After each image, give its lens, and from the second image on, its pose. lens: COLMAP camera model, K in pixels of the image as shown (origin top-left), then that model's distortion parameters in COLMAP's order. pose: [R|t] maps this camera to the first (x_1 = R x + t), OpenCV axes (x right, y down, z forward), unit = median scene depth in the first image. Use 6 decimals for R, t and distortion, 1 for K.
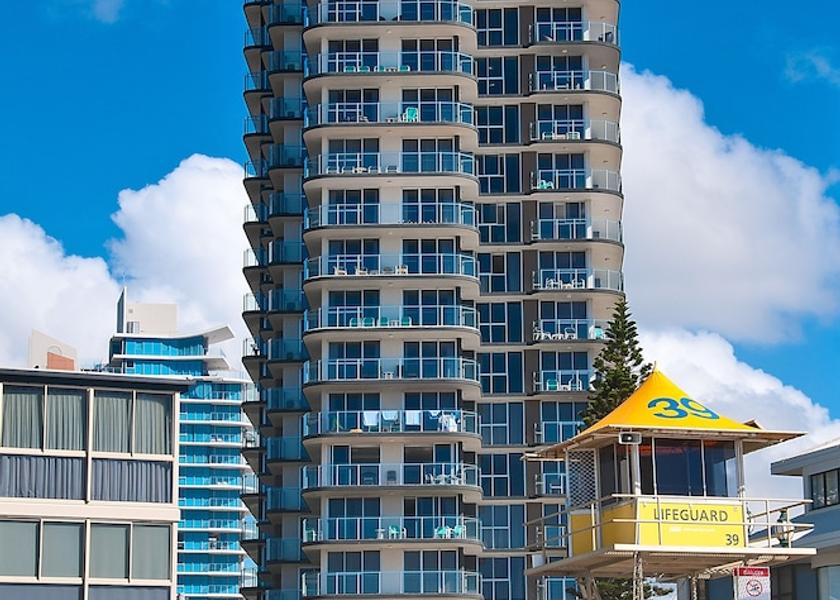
lens RADIAL K [[2631.3, 0, 450.8], [0, 2631.3, 300.4], [0, 0, 1]] dist [0.351079, 1.981169]
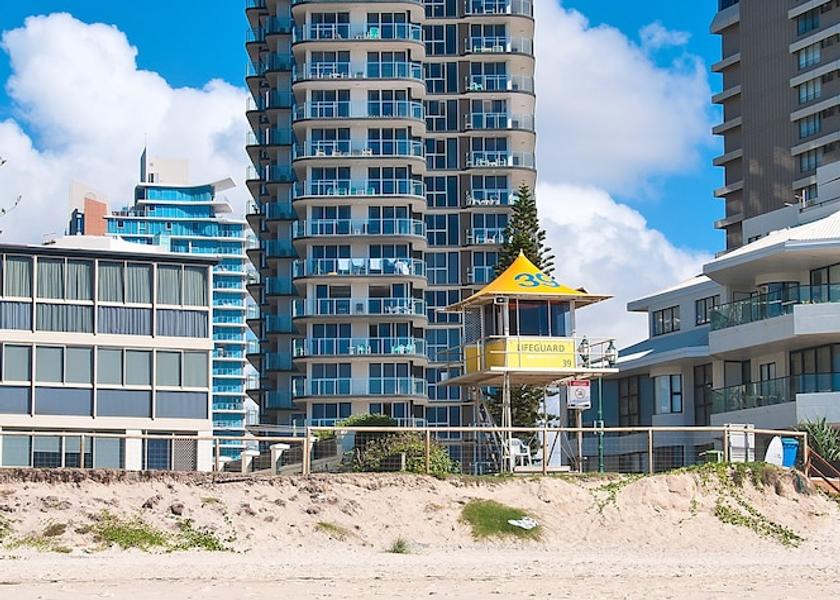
lens RADIAL K [[2631.3, 0, 450.8], [0, 2631.3, 300.4], [0, 0, 1]] dist [0.351079, 1.981169]
pose [[0.999987, 0.001201, 0.004944, 0.016930], [-0.001579, 0.997017, 0.077166, -0.039414], [-0.004836, -0.077173, 0.997006, -0.324650]]
